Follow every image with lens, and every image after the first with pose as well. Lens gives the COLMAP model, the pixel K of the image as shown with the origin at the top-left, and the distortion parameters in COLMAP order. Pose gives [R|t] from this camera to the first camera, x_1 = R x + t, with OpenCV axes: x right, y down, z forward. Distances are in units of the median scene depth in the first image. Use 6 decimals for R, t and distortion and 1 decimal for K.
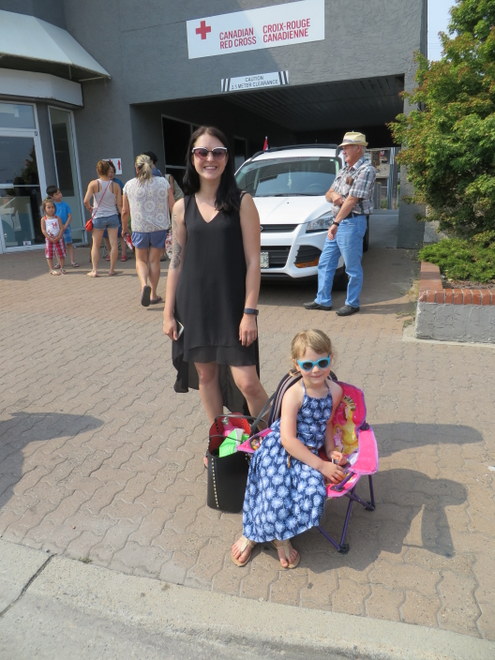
lens RADIAL K [[492.0, 0, 249.2], [0, 492.0, 329.2], [0, 0, 1]] dist [-0.020547, 0.006977]
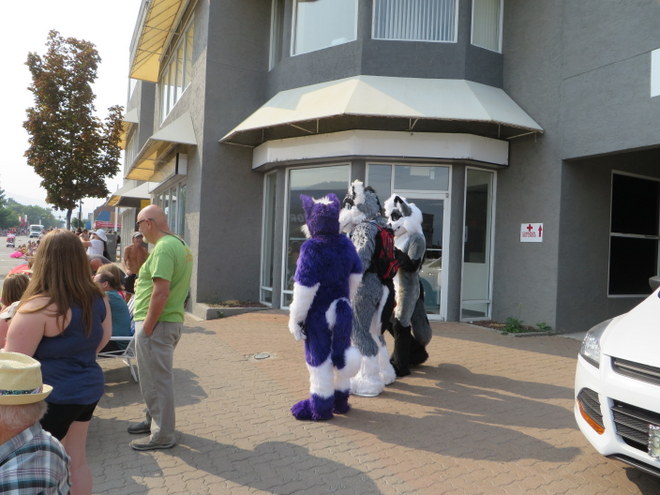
lens RADIAL K [[492.0, 0, 330.5], [0, 492.0, 250.2], [0, 0, 1]] dist [-0.020547, 0.006977]
pose [[0.724737, 0.057682, -0.686607, 0.041092], [-0.241115, 0.954716, -0.174299, -0.086406], [0.645461, 0.291873, 0.705826, 0.232108]]
